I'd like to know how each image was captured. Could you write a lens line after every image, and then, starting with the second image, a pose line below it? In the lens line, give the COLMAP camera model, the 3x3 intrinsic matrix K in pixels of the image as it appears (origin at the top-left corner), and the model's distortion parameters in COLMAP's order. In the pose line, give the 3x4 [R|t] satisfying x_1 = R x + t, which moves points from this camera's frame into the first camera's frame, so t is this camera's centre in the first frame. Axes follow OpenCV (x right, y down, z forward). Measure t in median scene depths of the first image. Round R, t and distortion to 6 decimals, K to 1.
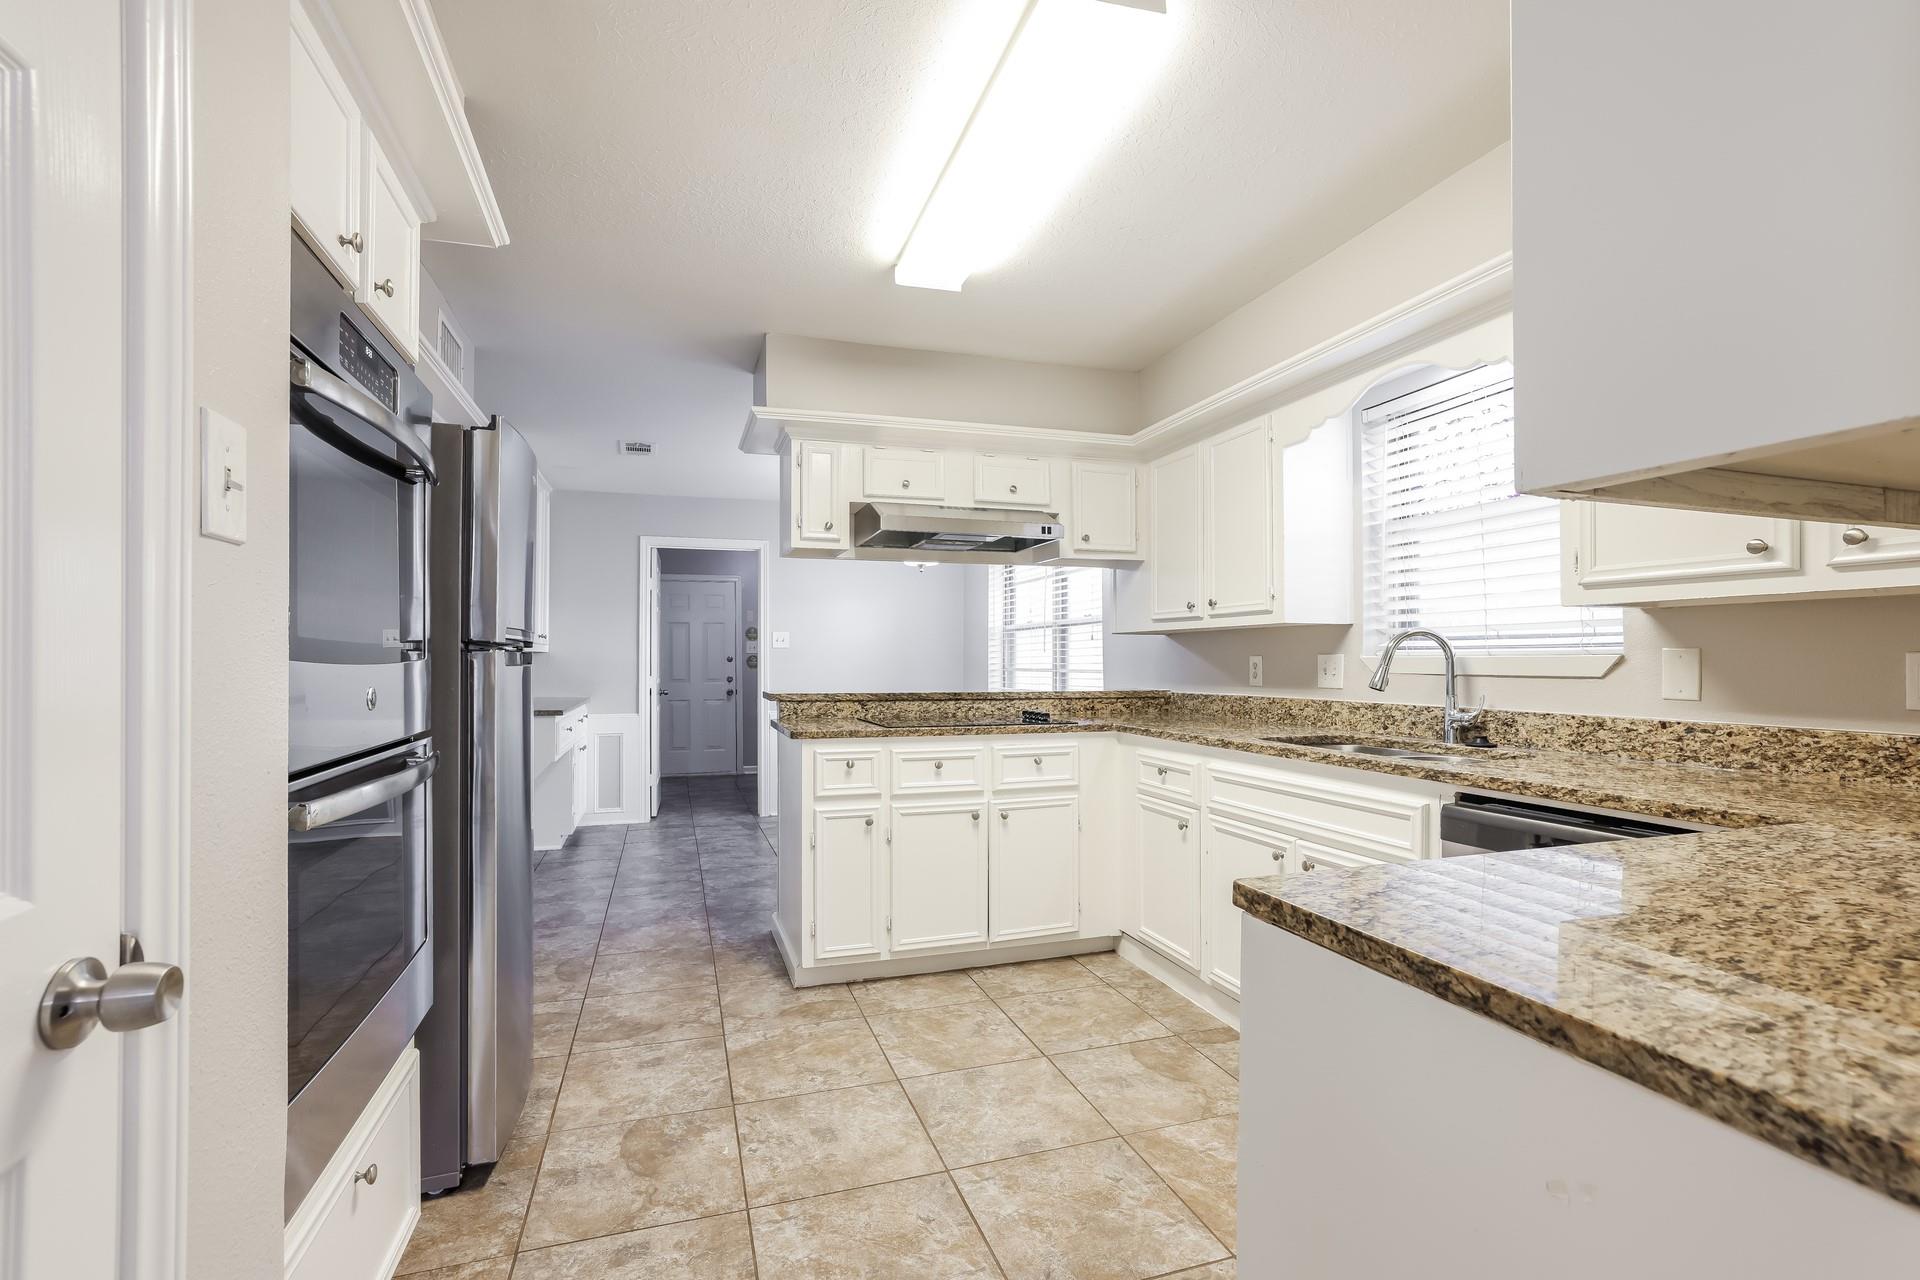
lens RADIAL K [[855.7, 0, 958.7], [0, 855.7, 634.7], [0, 0, 1]] dist [-0.010477, 0.001311]
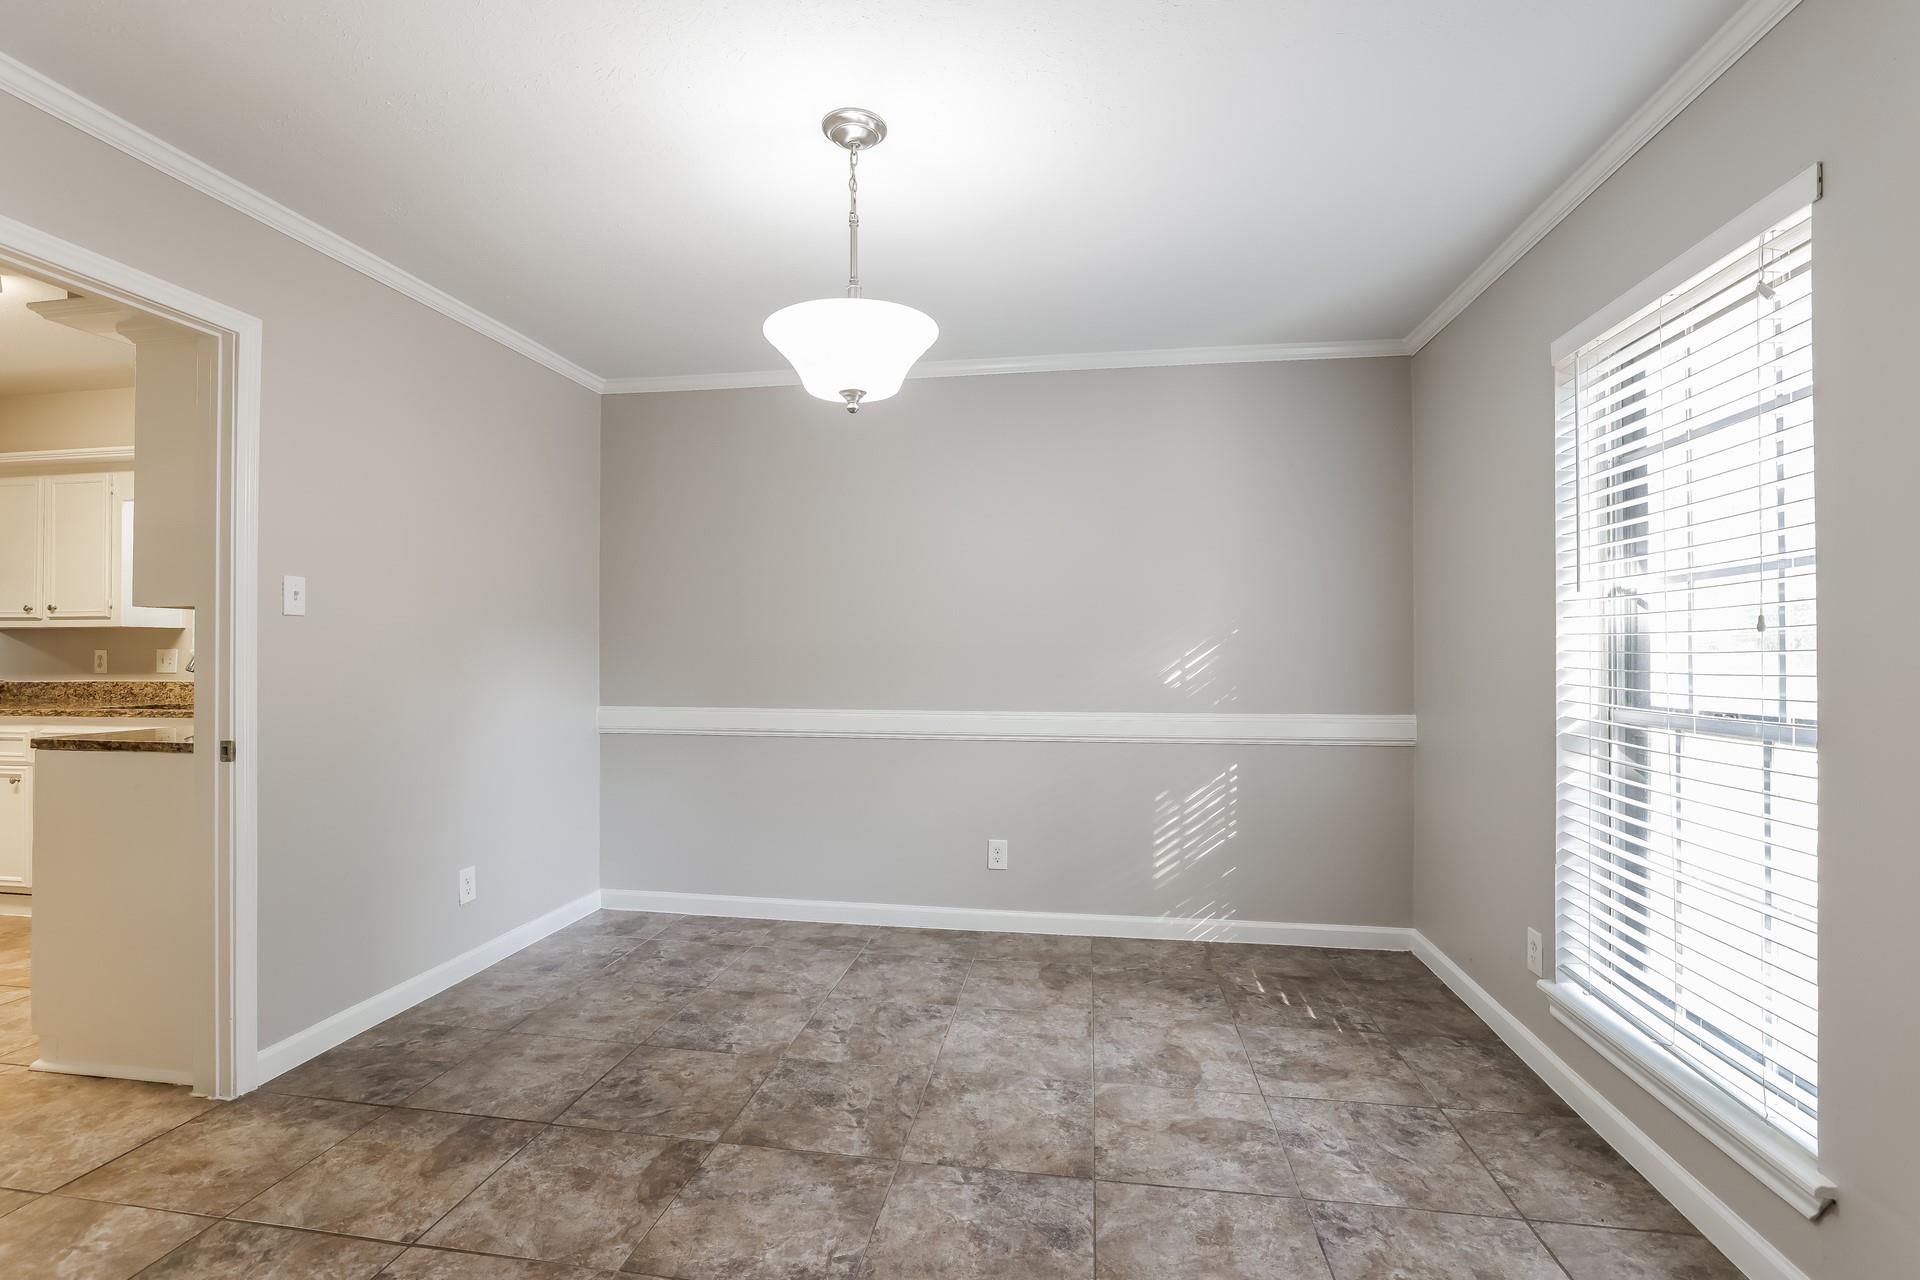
lens RADIAL K [[855.7, 0, 972.3], [0, 855.7, 643.1], [0, 0, 1]] dist [-0.010477, 0.001311]
pose [[0.461814, 0.001034, 0.886976, -0.205273], [-0.020831, 0.999736, 0.009680, -0.029189], [-0.886732, -0.022948, 0.461714, -0.873633]]
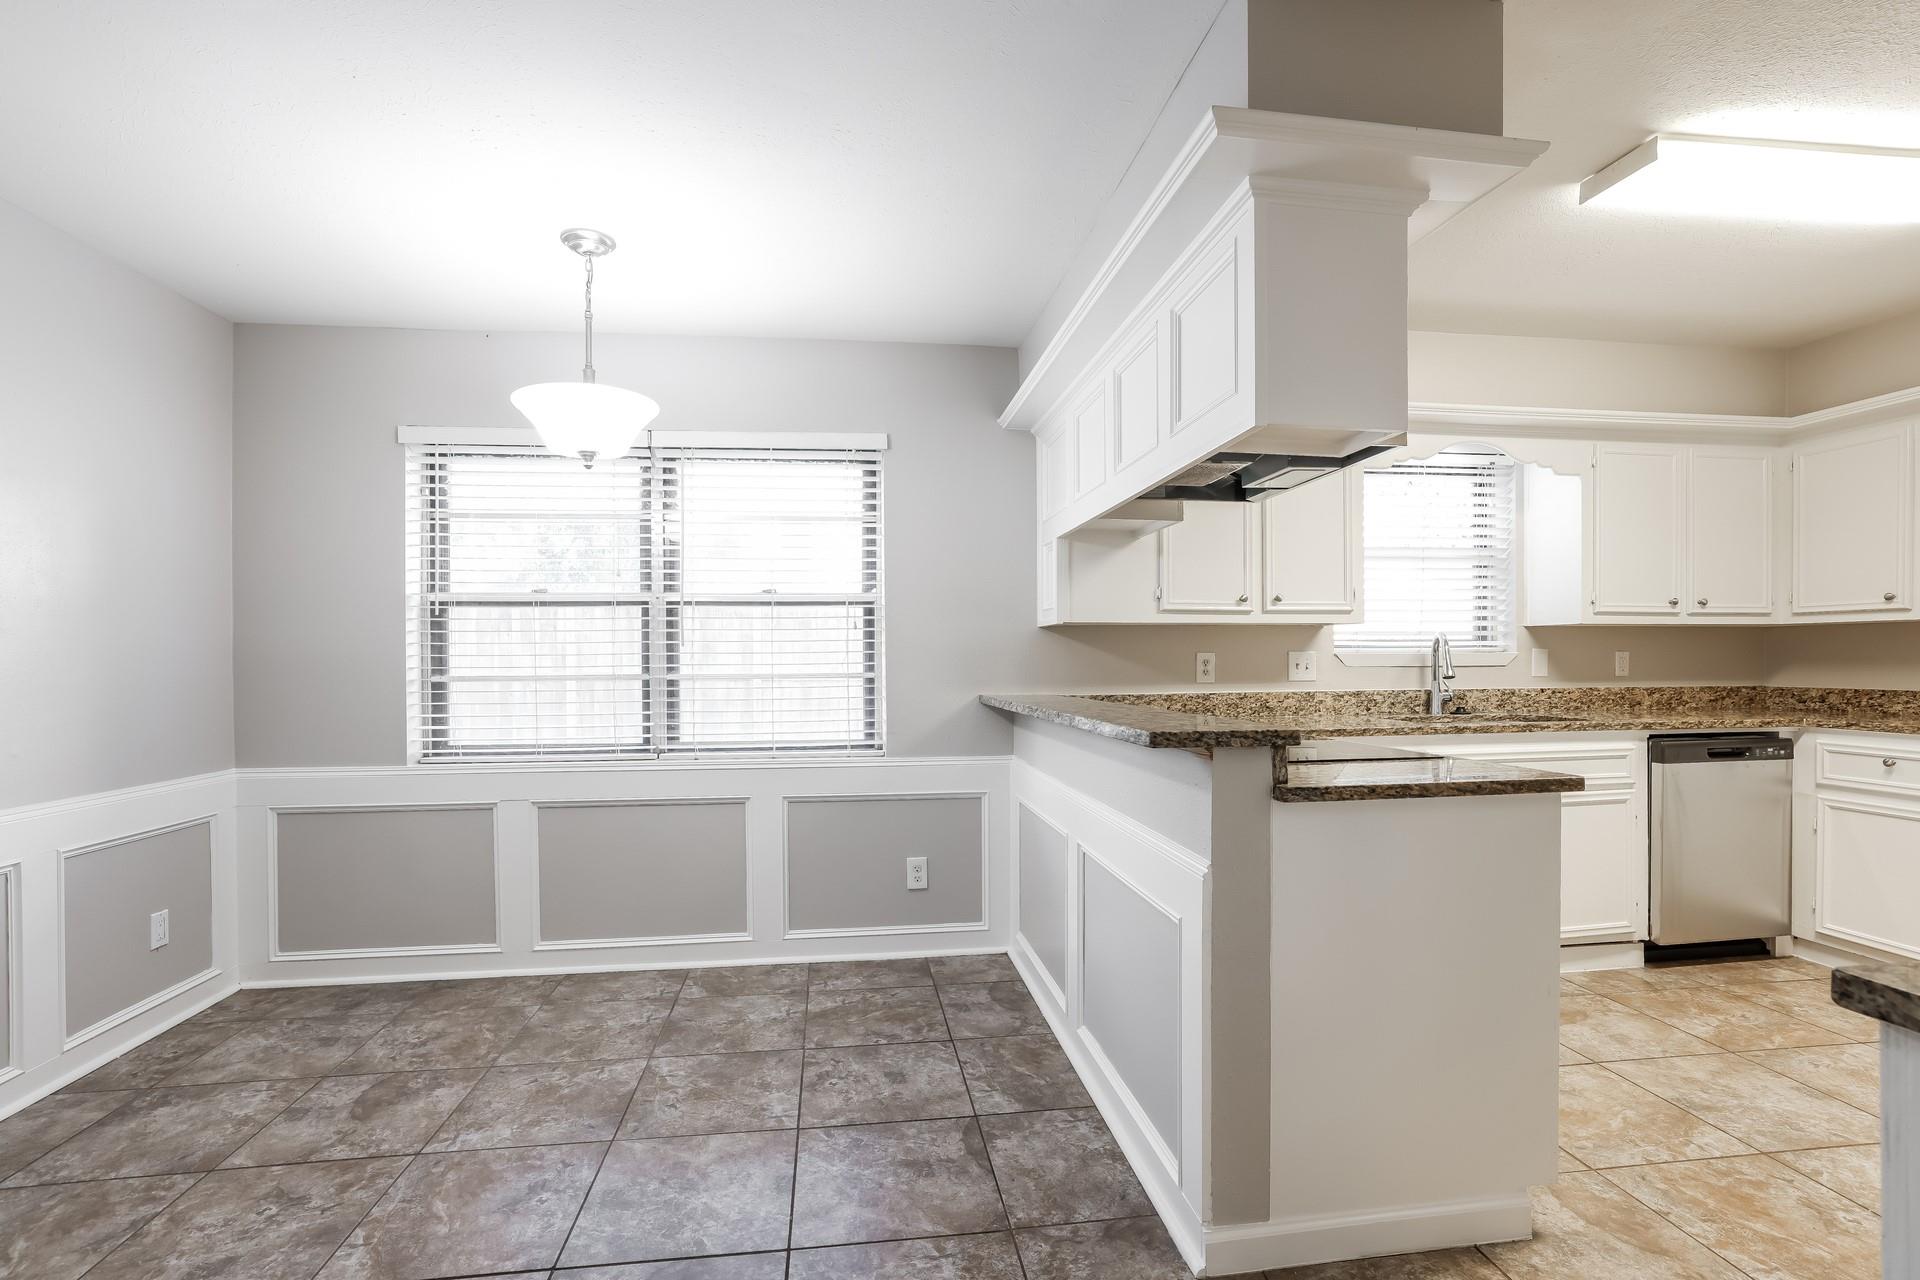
lens RADIAL K [[855.7, 0, 963.9], [0, 855.7, 653.9], [0, 0, 1]] dist [-0.010477, 0.001311]
pose [[0.184036, 0.007077, 0.982894, -0.828018], [-0.023274, 0.999725, -0.002840, 0.042091], [-0.982644, -0.022354, 0.184151, 1.303640]]
